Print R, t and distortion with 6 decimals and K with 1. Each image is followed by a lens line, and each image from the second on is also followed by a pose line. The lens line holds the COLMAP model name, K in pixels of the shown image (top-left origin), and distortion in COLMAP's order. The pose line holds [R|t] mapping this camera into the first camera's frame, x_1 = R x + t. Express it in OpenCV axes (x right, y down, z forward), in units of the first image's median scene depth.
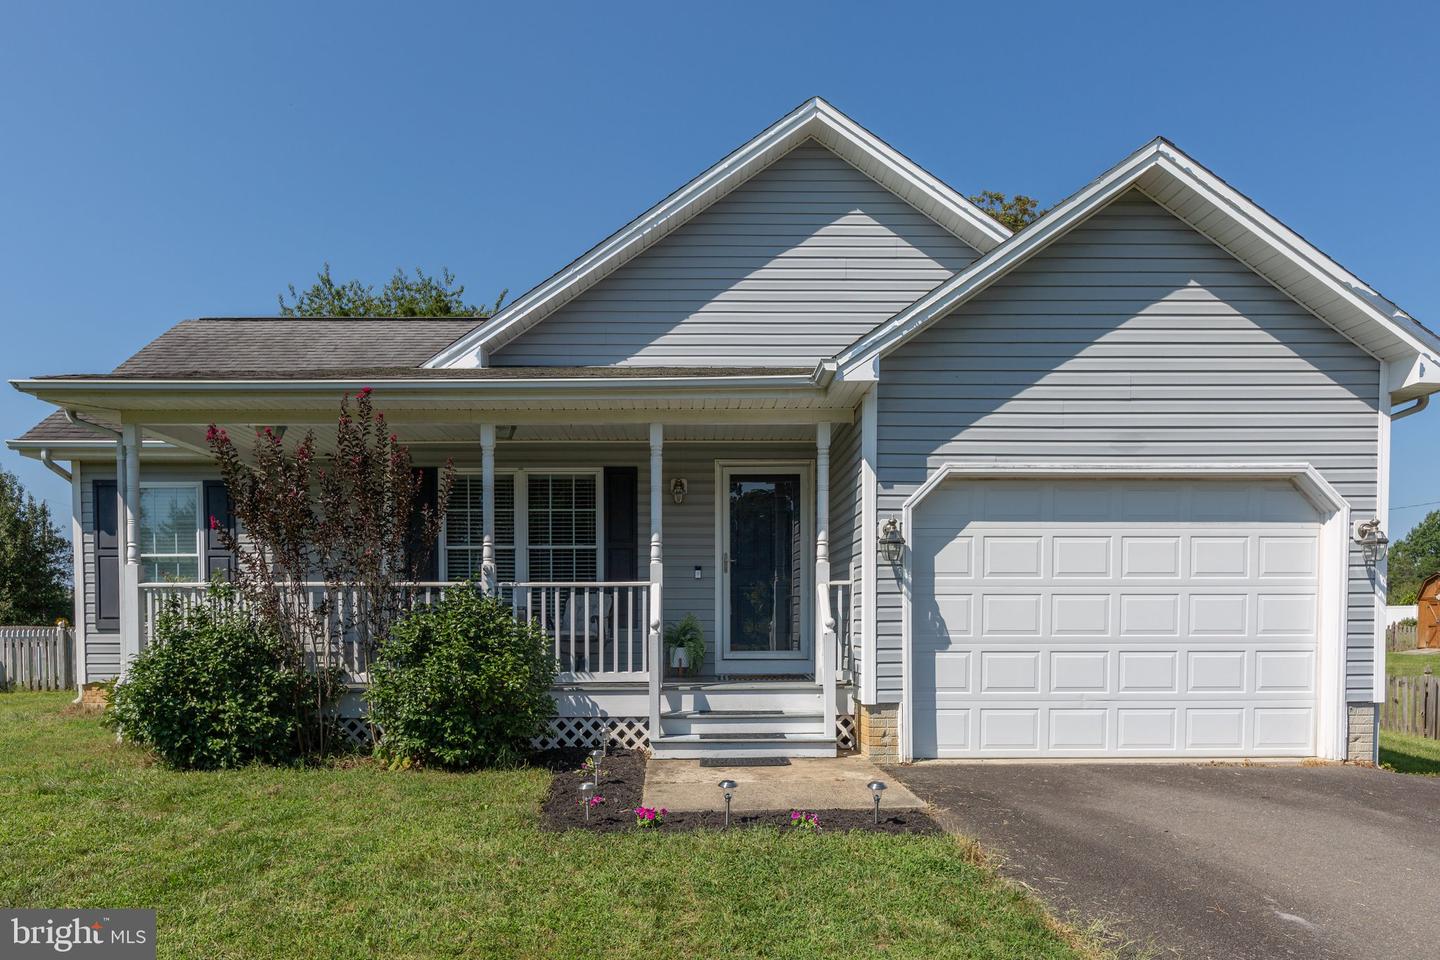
lens RADIAL K [[980.1, 0, 705.1], [0, 980.1, 650.9], [0, 0, 1]] dist [-0.001172, 0.002790]
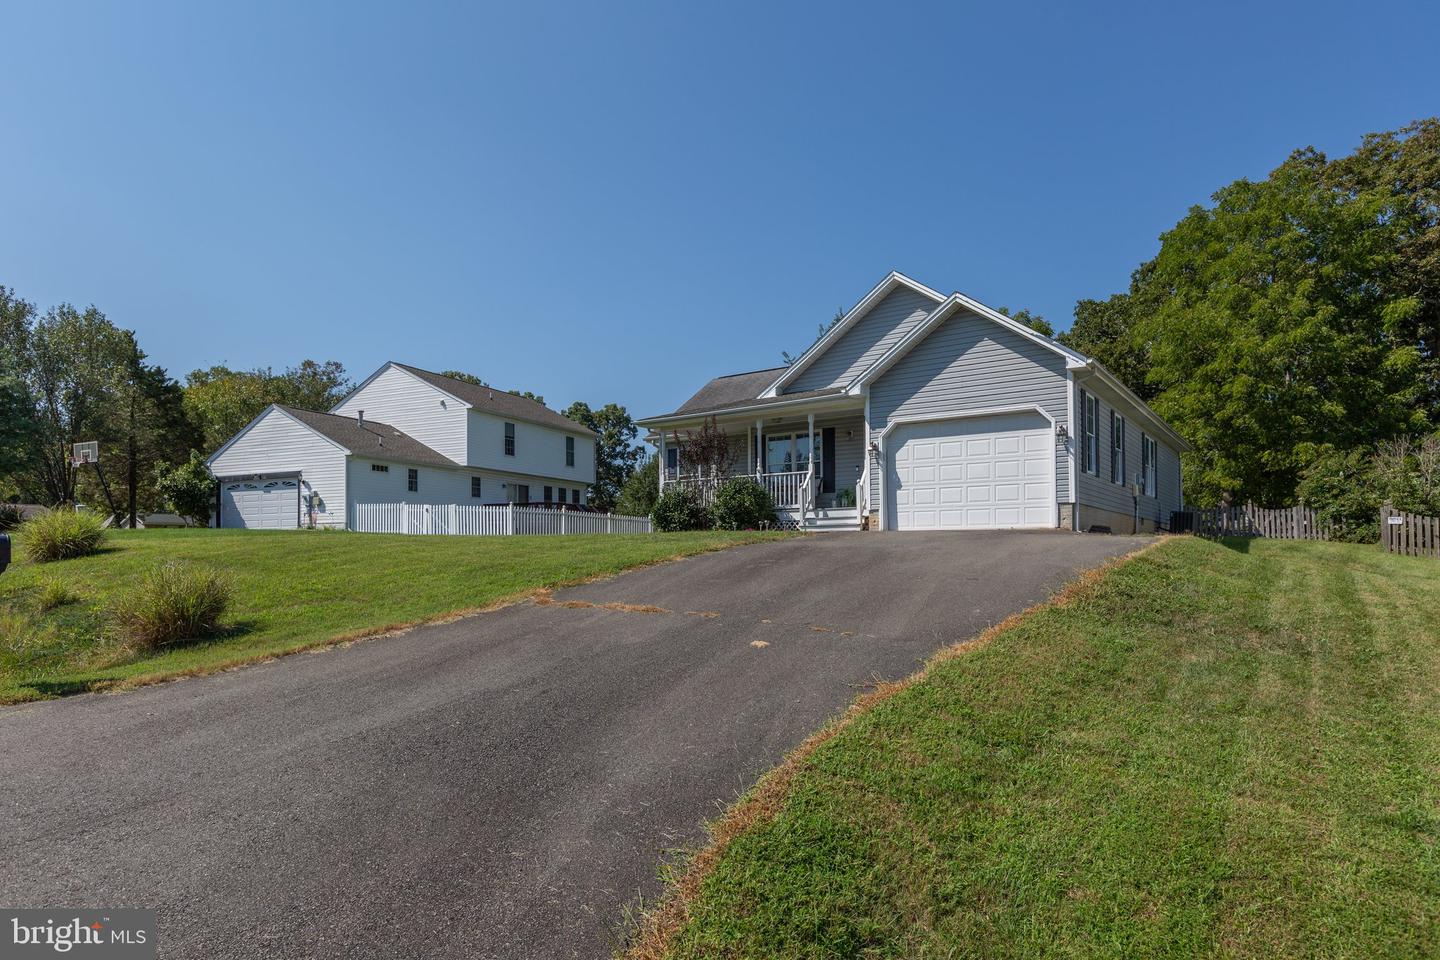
lens RADIAL K [[846.7, 0, 720.0], [0, 846.7, 533.0], [0, 0, 1]] dist [-0.001515, -0.001000]
pose [[0.812835, -0.018389, -0.582203, 1.169555], [-0.010148, 0.998903, -0.045718, 0.223815], [0.582405, 0.043069, 0.811757, -1.113539]]
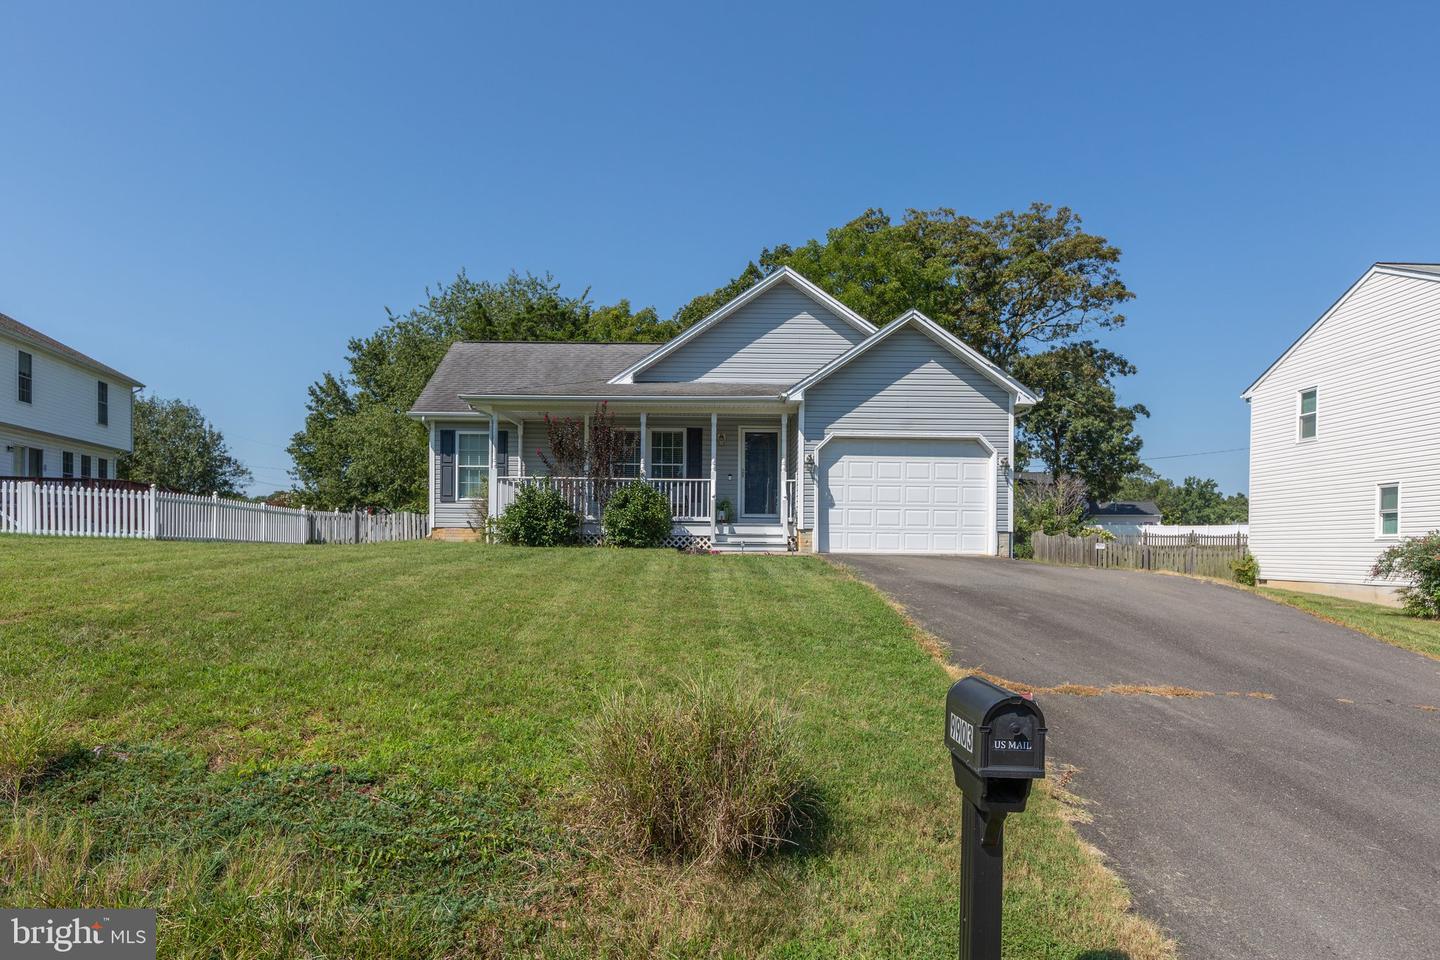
lens RADIAL K [[901.4, 0, 715.9], [0, 901.4, 526.7], [0, 0, 1]] dist [-0.001115, 0.000624]
pose [[0.999884, 0.013328, -0.007399, -0.027564], [-0.013648, 0.998891, -0.045051, 0.149811], [0.006790, 0.045147, 0.998957, -1.232635]]
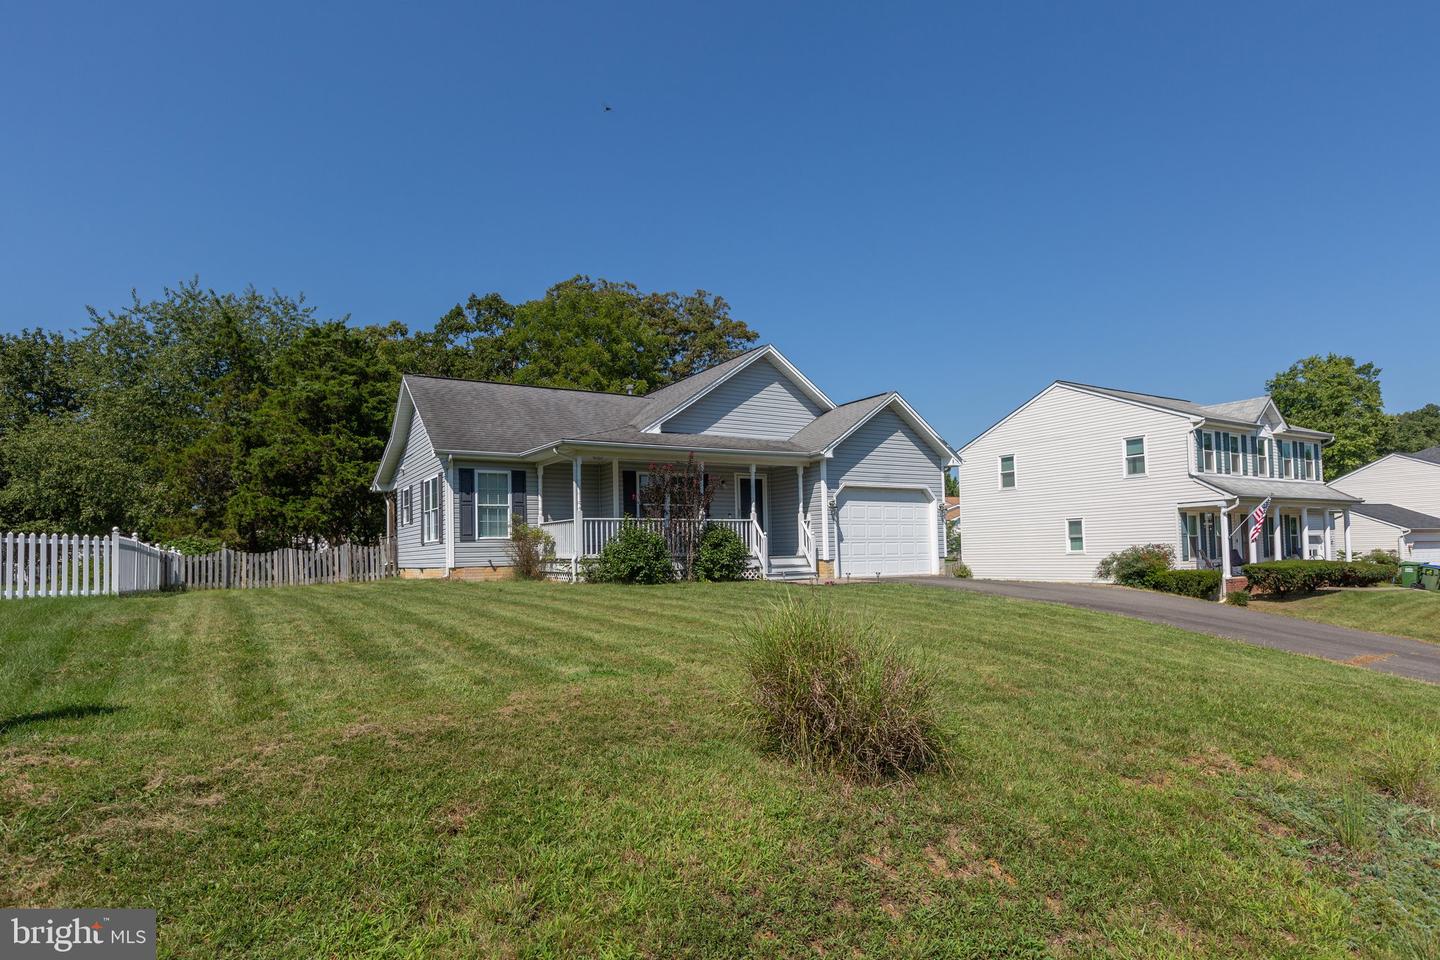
lens RADIAL K [[799.0, 0, 720.0], [0, 799.0, 480.0], [0, 0, 1]] dist [0.004074, 0.000659]
pose [[0.861653, 0.033357, 0.506401, -1.362176], [0.030331, 0.992669, -0.116998, 0.087106], [-0.506592, 0.116171, 0.854324, -0.968801]]
